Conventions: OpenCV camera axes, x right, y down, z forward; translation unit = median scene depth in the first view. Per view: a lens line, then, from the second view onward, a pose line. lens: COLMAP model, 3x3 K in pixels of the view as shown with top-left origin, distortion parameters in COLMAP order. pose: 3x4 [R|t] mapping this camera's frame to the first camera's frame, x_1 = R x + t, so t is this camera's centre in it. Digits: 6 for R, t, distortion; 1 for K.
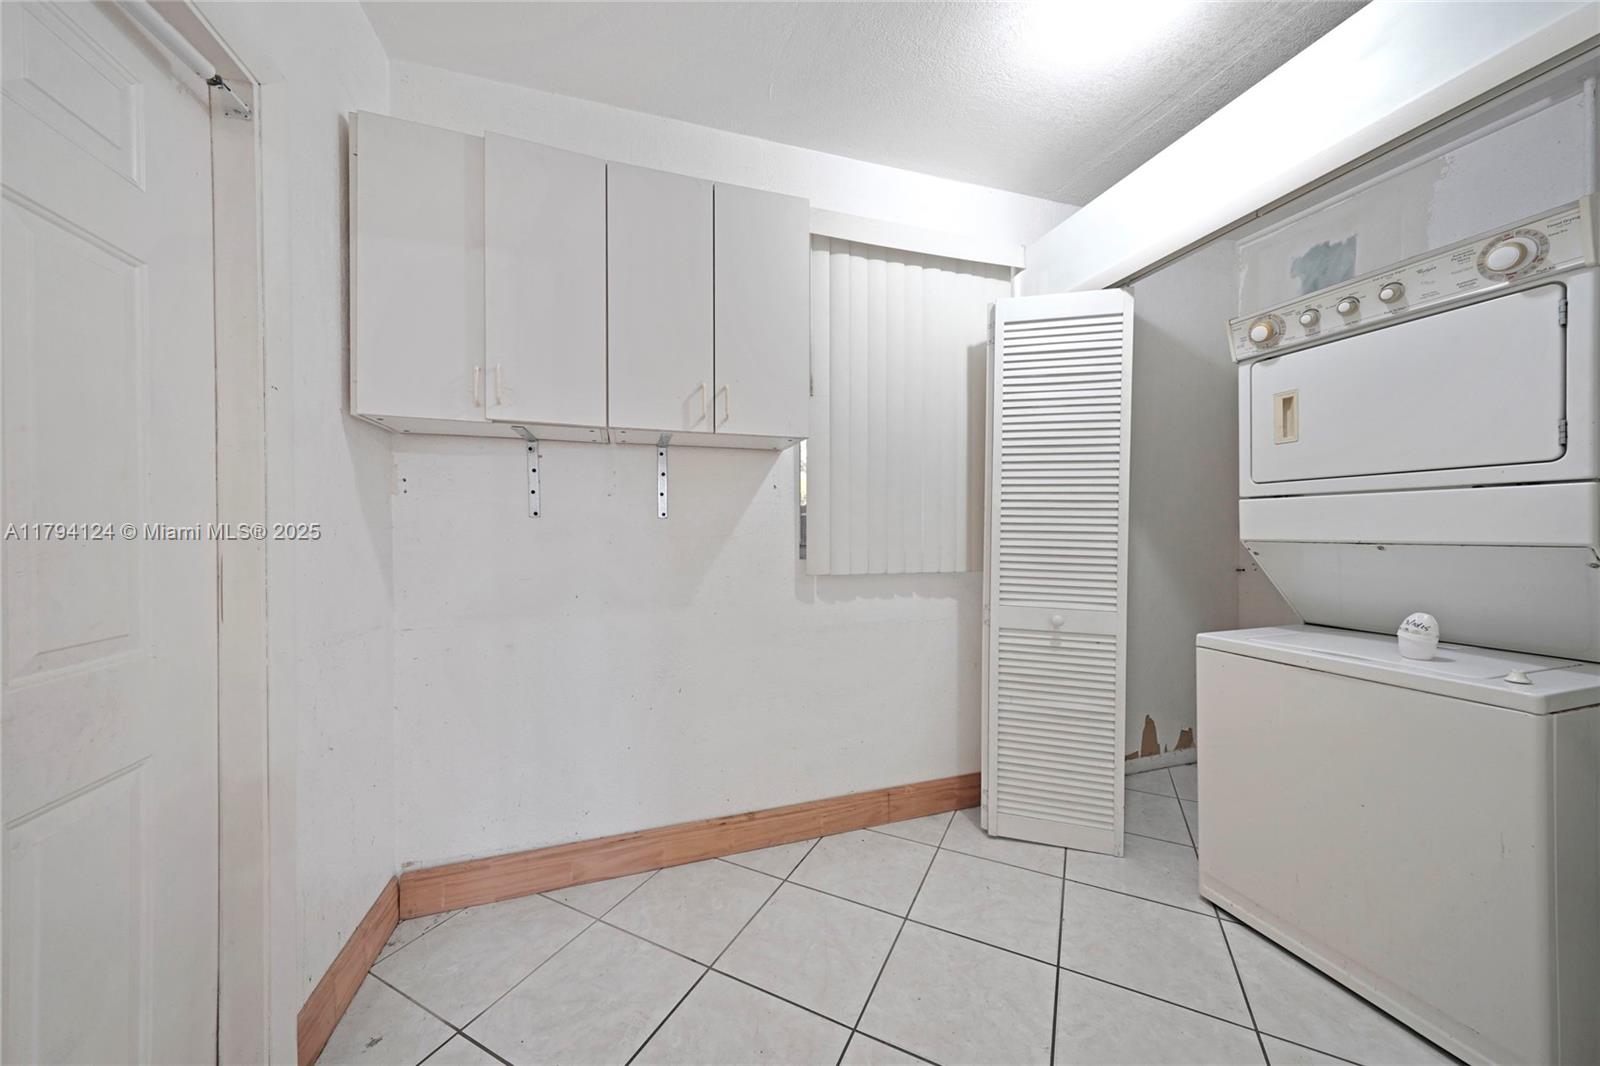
lens RADIAL K [[554.4, 0, 800.0], [0, 554.4, 533.0], [0, 0, 1]] dist [-0.019883, 0.003918]
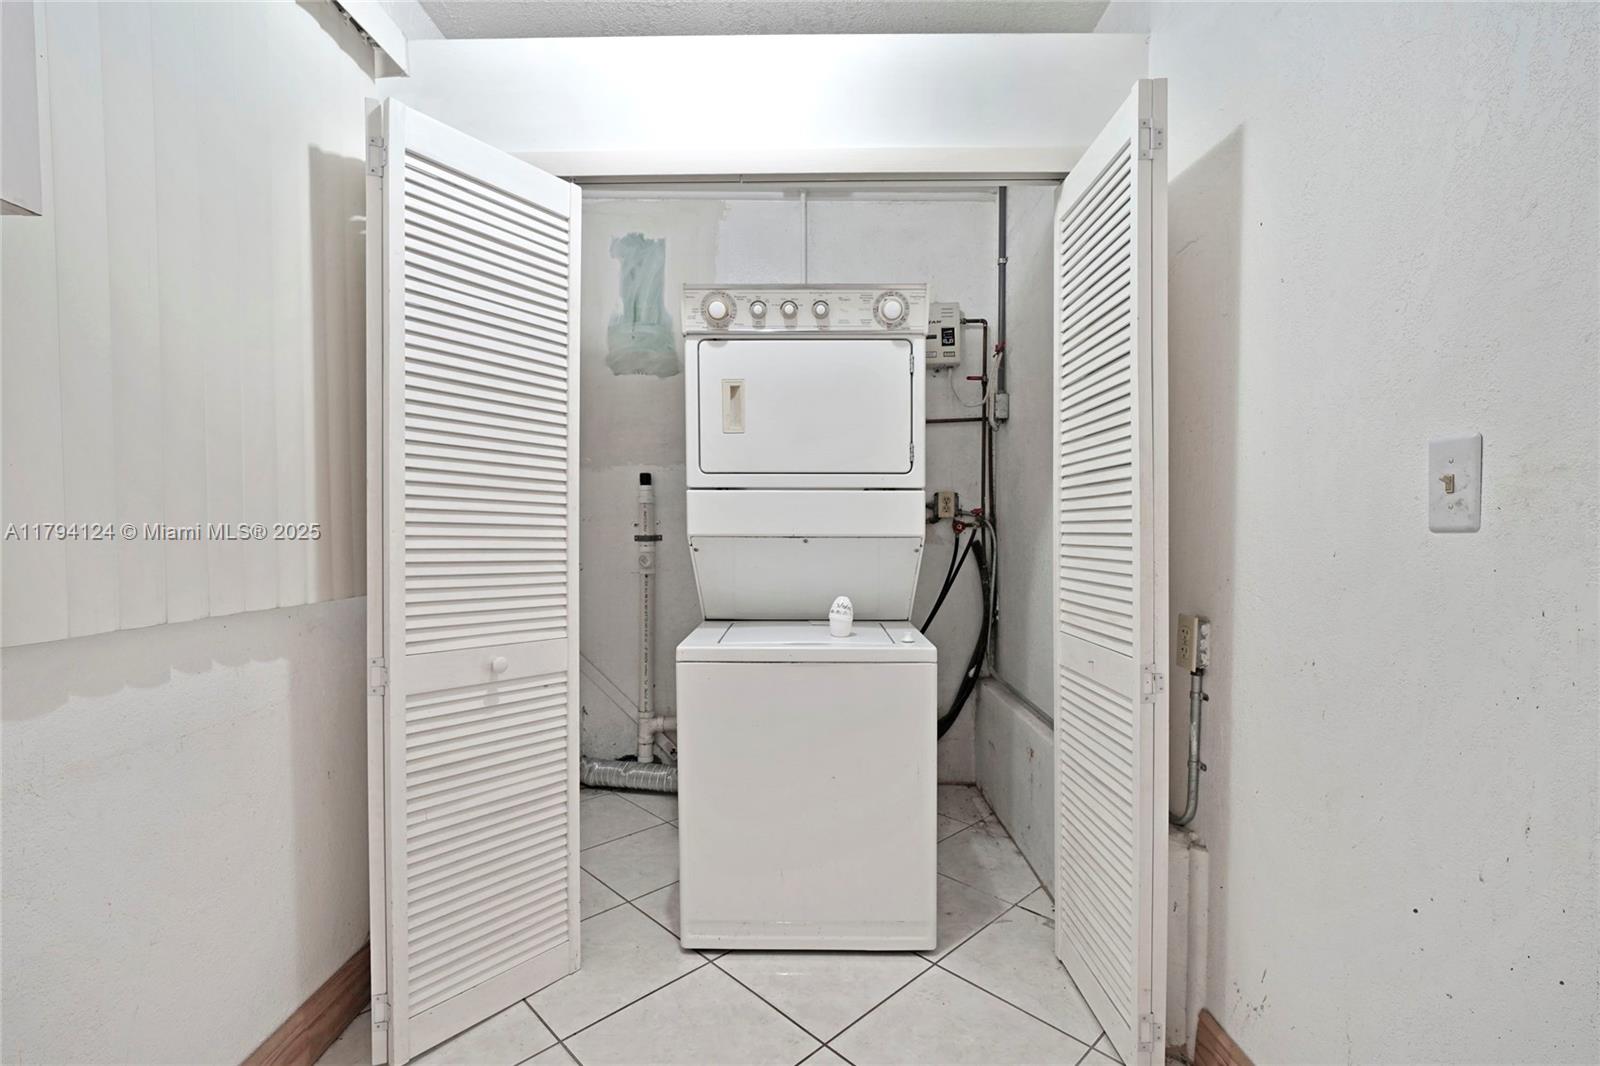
lens RADIAL K [[693.8, 0, 796.4], [0, 693.8, 549.9], [0, 0, 1]] dist [-0.005884, 0.000128]
pose [[0.303940, -0.027028, 0.952308, -0.239020], [0.001801, 0.999612, 0.027796, 0.006014], [-0.952690, -0.006733, 0.303871, 0.521029]]
